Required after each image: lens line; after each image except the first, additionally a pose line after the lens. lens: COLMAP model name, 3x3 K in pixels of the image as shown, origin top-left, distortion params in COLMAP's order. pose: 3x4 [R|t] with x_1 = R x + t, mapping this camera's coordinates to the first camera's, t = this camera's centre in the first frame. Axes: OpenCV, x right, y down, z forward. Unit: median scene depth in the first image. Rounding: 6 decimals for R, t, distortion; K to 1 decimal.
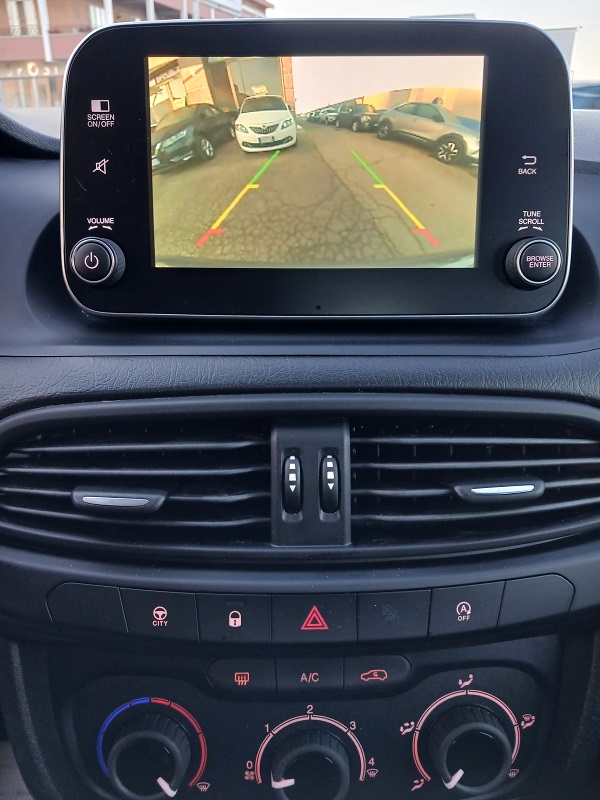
lens RADIAL K [[644.9, 0, 300.0], [0, 644.9, 400.0], [0, 0, 1]] dist [0.004629, -0.001007]
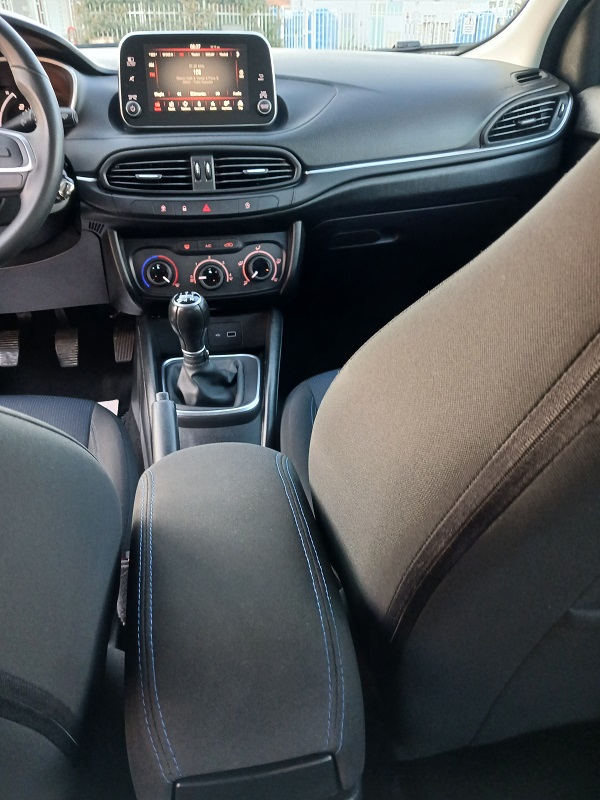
lens RADIAL K [[643.1, 0, 296.4], [0, 643.1, 402.6], [0, 0, 1]] dist [0.007394, -0.003170]
pose [[0.988923, -0.073723, 0.128828, -0.023927], [0.057555, 0.990485, 0.125006, 0.923535], [-0.136819, -0.116206, 0.983756, -2.572424]]
